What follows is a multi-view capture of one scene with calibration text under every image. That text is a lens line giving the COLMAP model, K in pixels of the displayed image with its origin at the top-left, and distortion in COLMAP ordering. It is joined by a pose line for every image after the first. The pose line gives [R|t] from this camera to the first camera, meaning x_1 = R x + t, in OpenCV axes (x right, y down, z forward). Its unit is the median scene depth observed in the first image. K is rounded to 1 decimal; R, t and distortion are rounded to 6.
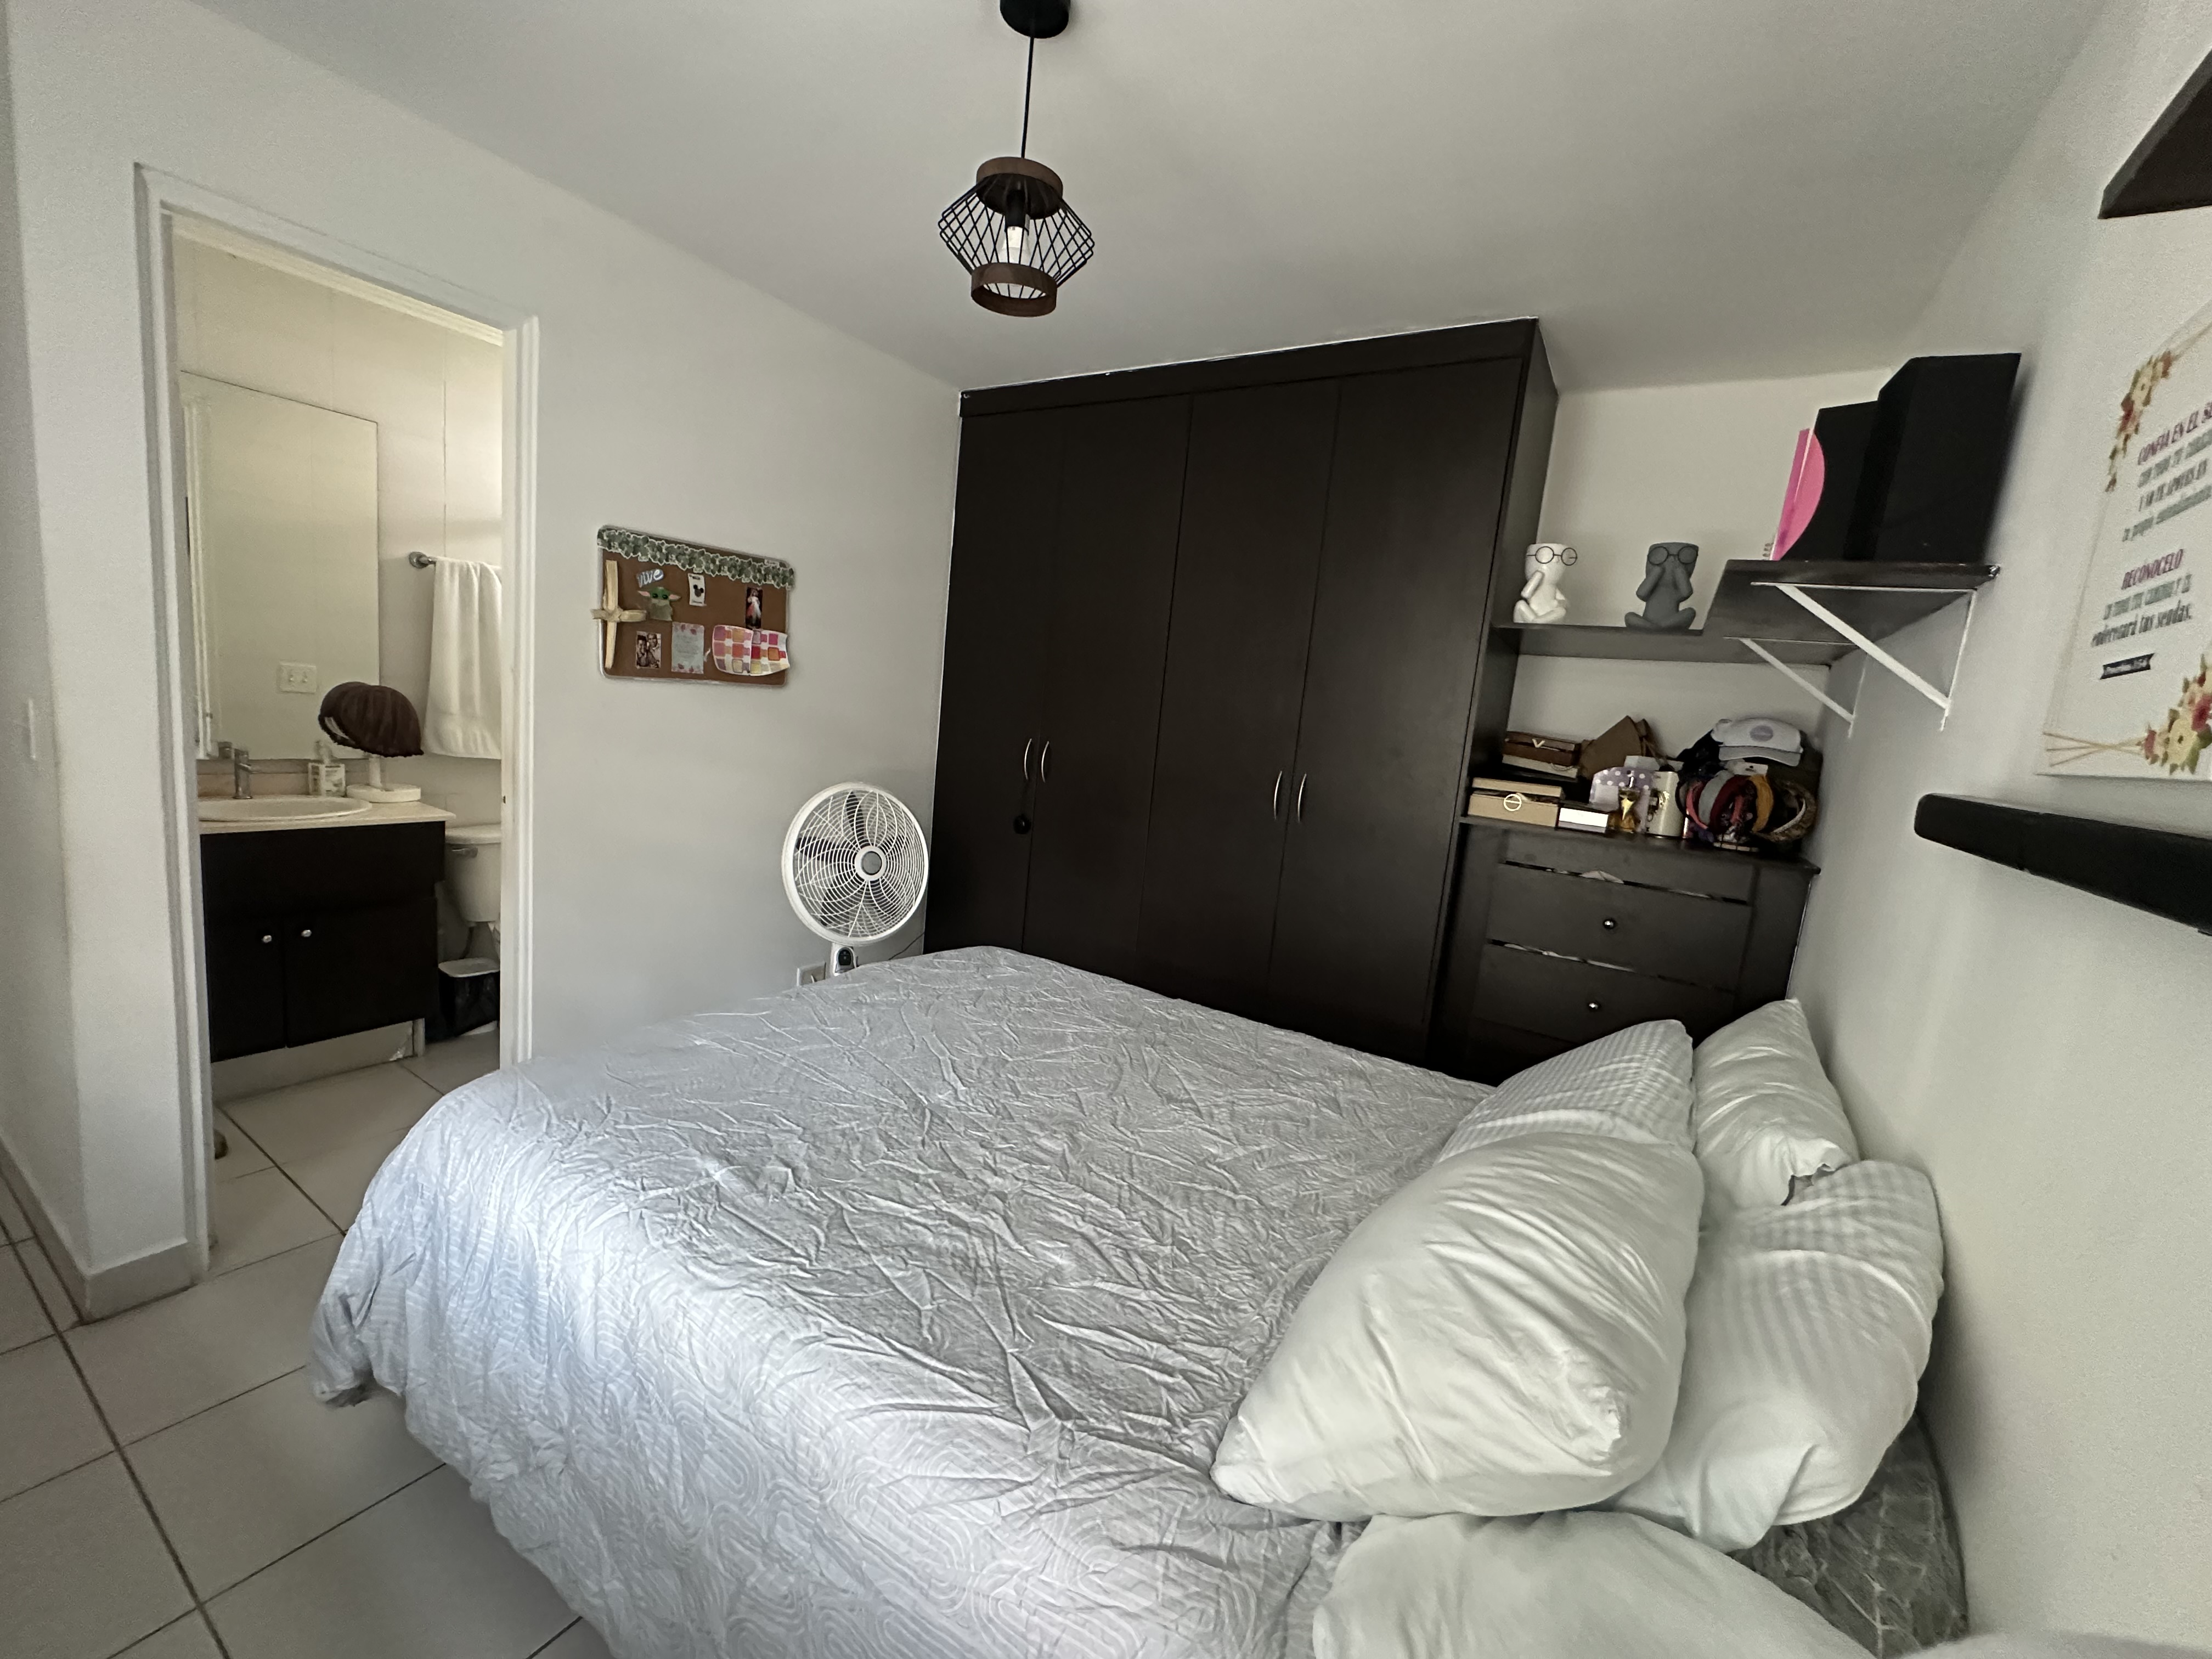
lens RADIAL K [[889.5, 0, 1109.5], [0, 889.5, 826.7], [0, 0, 1]] dist [-0.002573, 0.000299]
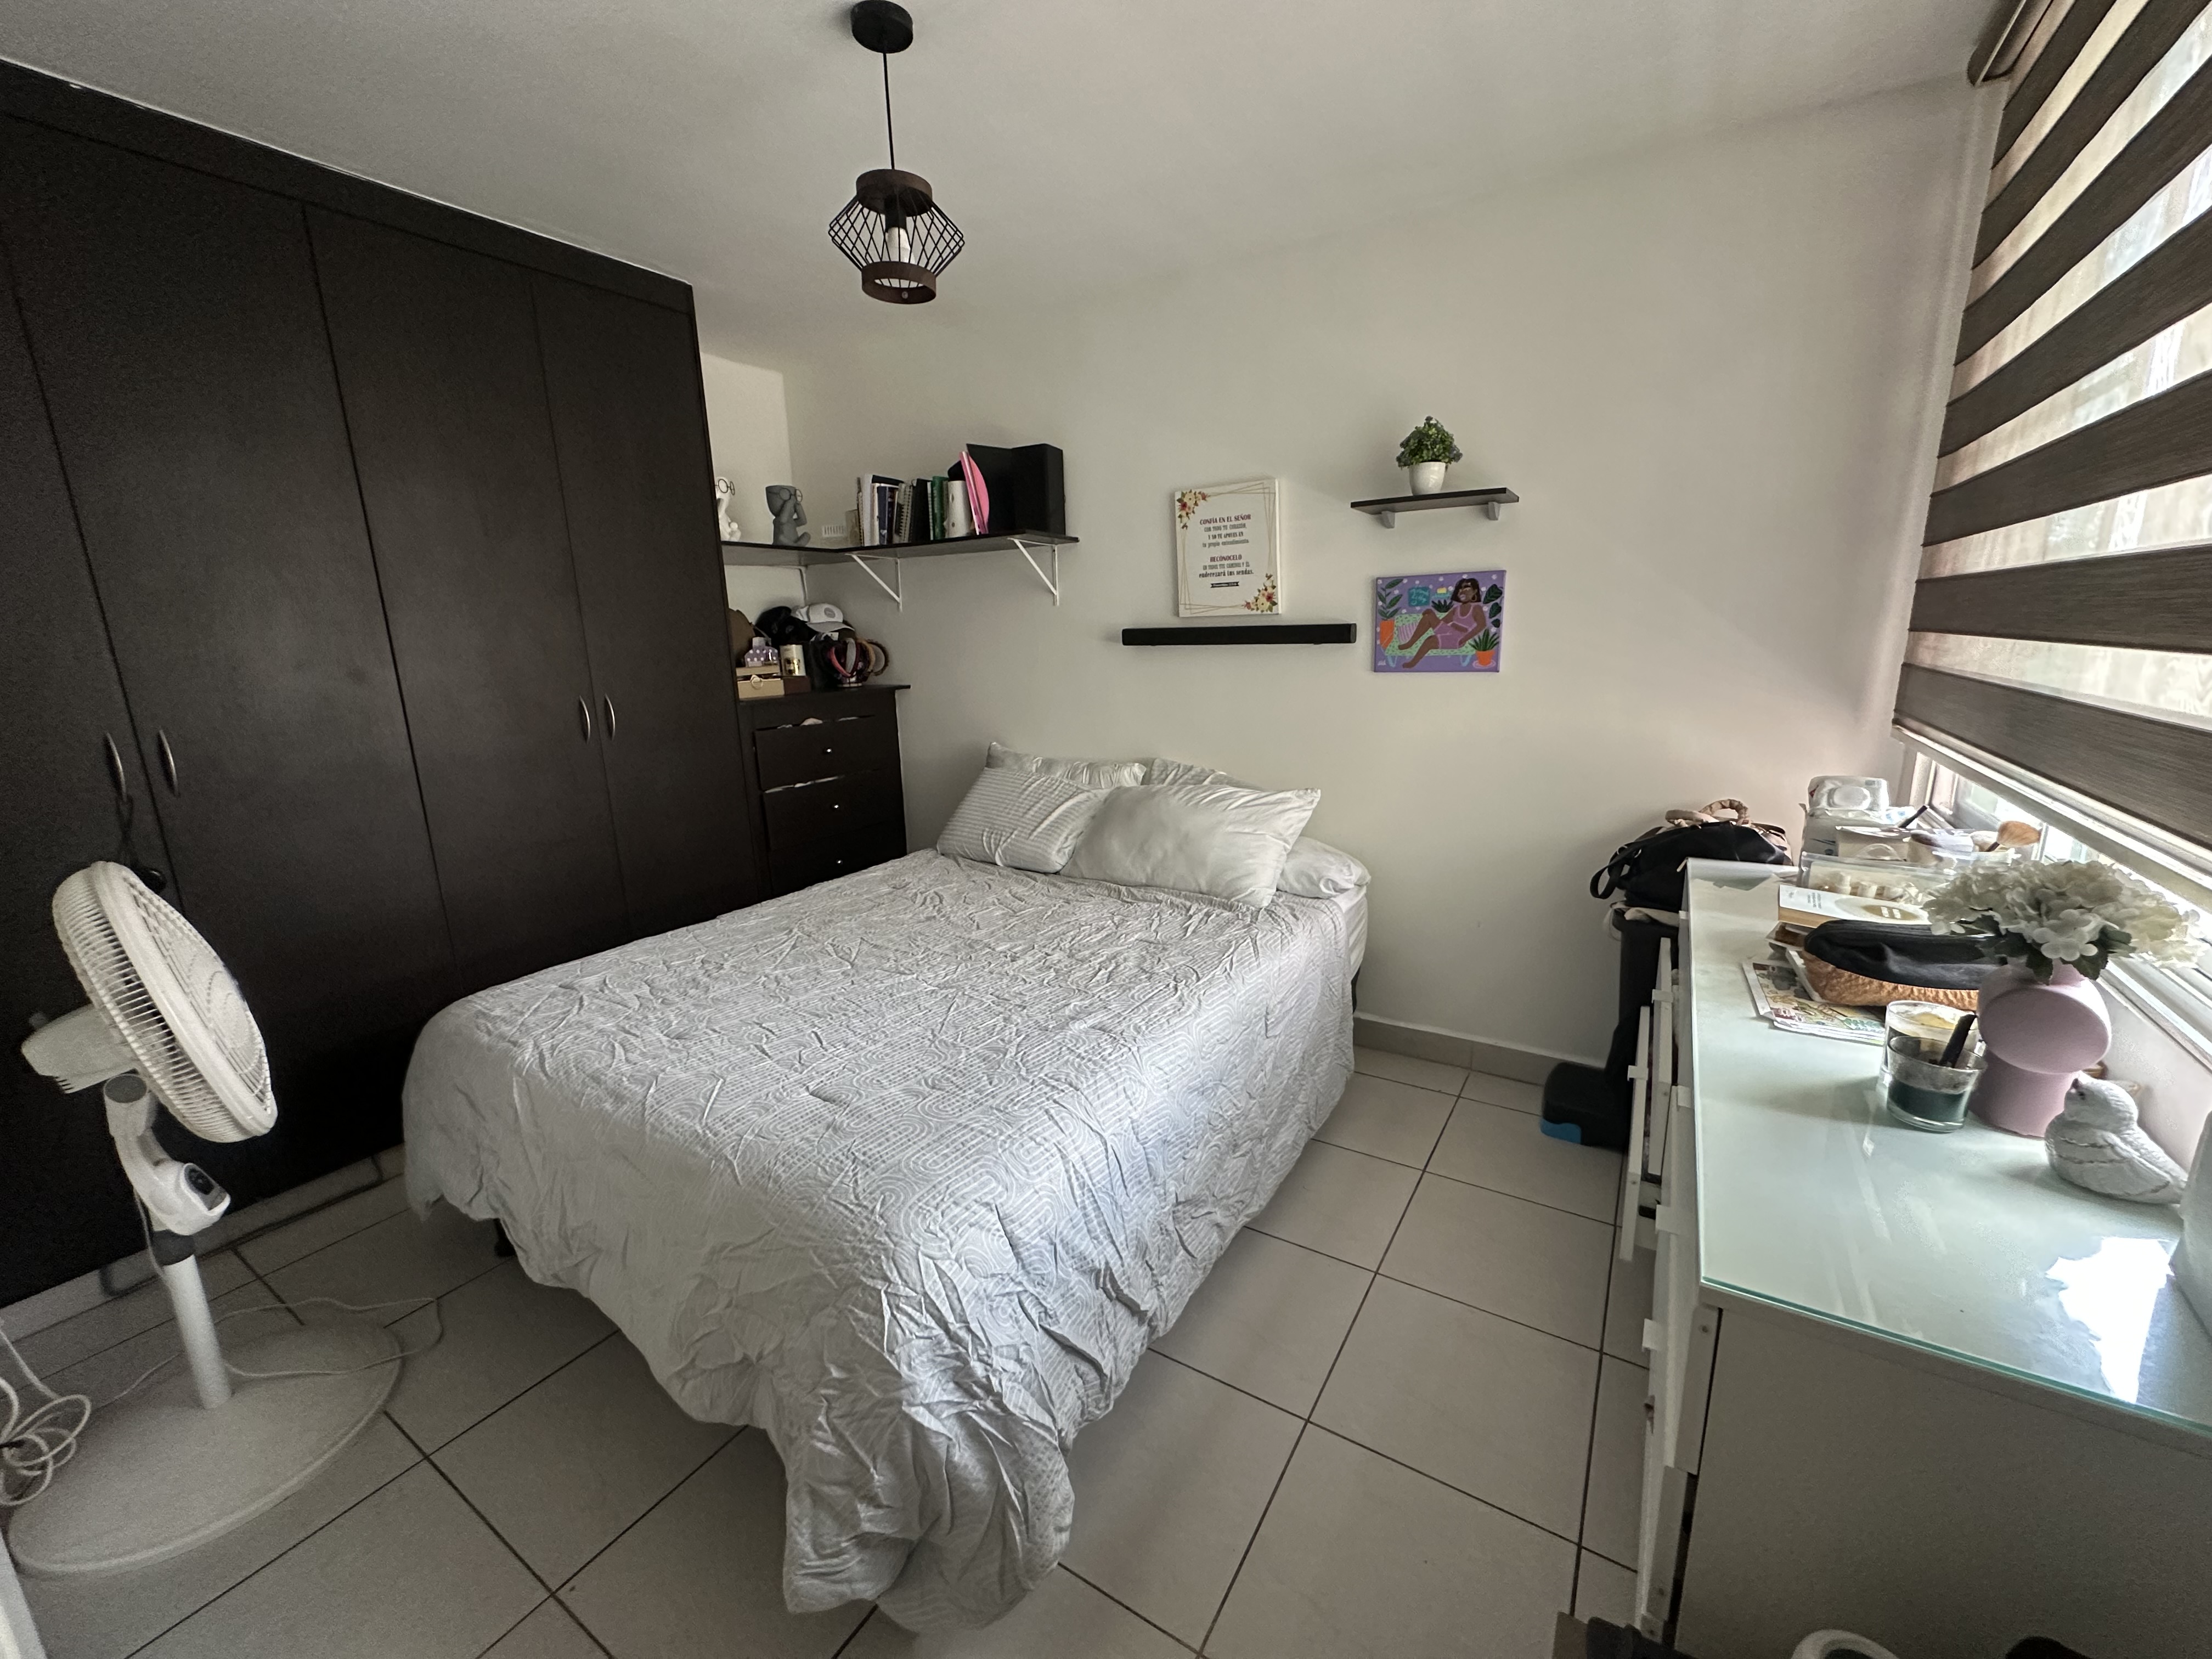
lens RADIAL K [[889.5, 0, 1104.6], [0, 889.5, 827.4], [0, 0, 1]] dist [-0.002573, 0.000299]
pose [[0.003093, -0.315255, 0.949002, -0.909261], [0.166840, 0.935868, 0.310349, -0.158332], [-0.985979, 0.157372, 0.055492, 0.491220]]
